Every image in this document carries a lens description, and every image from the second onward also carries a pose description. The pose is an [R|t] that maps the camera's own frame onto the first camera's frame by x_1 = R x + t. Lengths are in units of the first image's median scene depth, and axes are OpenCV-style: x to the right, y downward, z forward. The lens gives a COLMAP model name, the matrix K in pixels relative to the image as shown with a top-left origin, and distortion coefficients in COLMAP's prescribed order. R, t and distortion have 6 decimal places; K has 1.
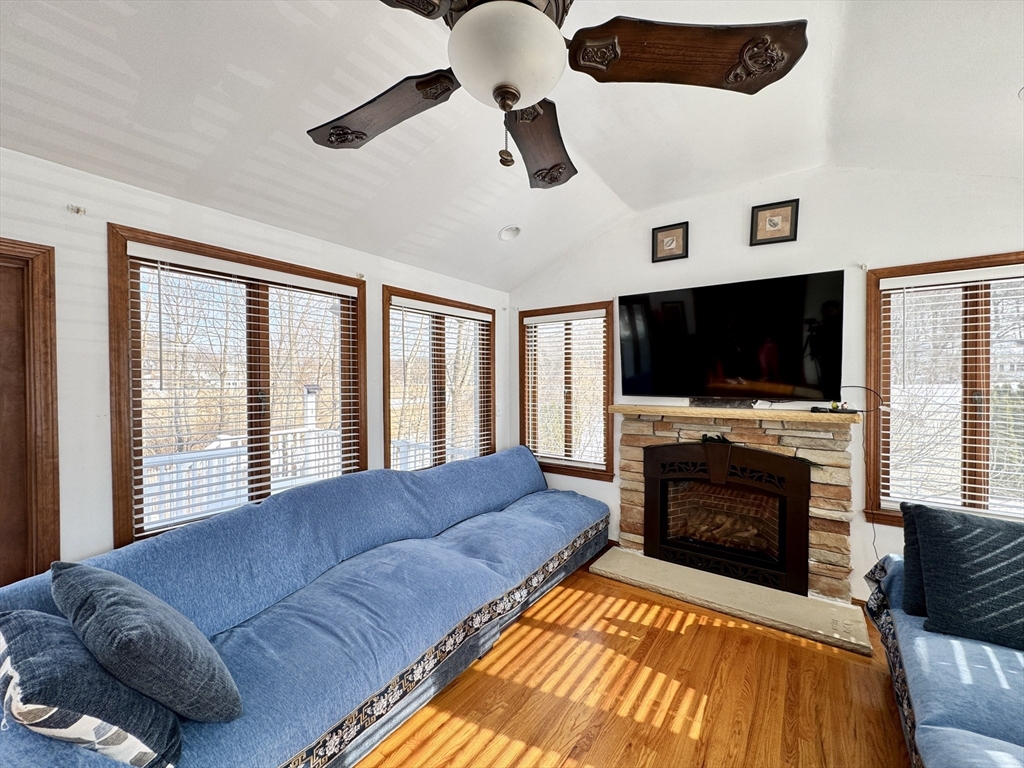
lens RADIAL K [[410.1, 0, 512.0], [0, 410.1, 384.0], [0, 0, 1]] dist [-0.000541, -0.000154]
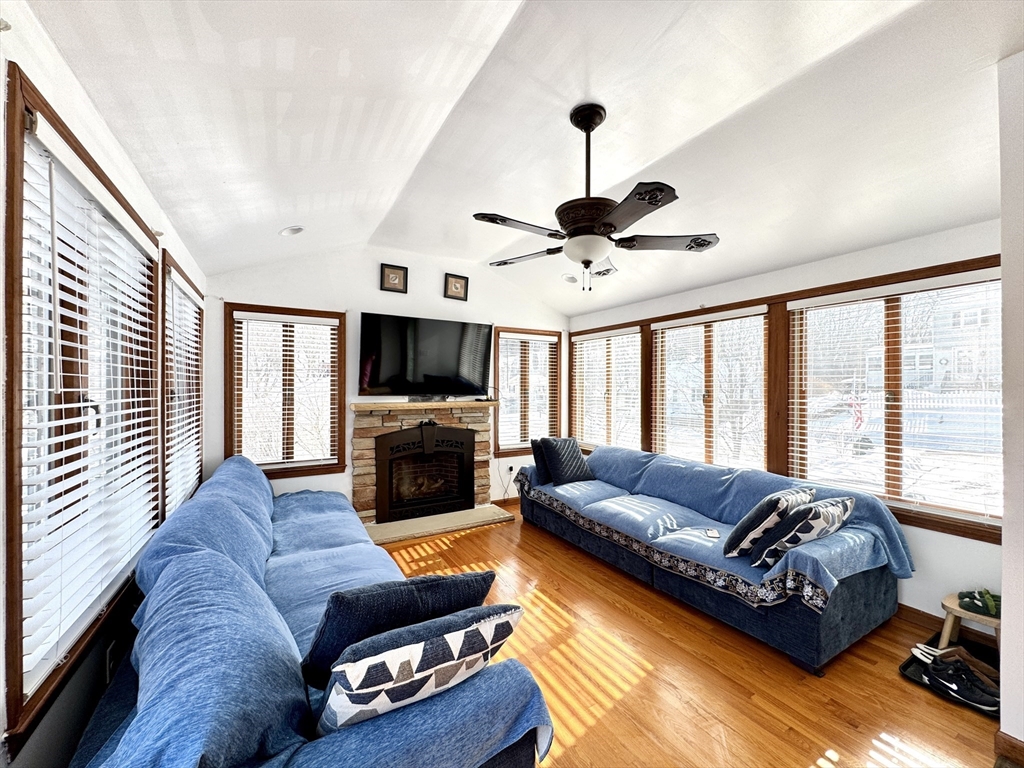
lens RADIAL K [[410.1, 0, 512.0], [0, 410.1, 384.0], [0, 0, 1]] dist [-0.000541, -0.000154]
pose [[0.402705, 0.008416, 0.915291, -0.726153], [0.004658, 0.999926, -0.011244, 0.011700], [-0.915318, 0.008792, 0.402636, 0.136742]]
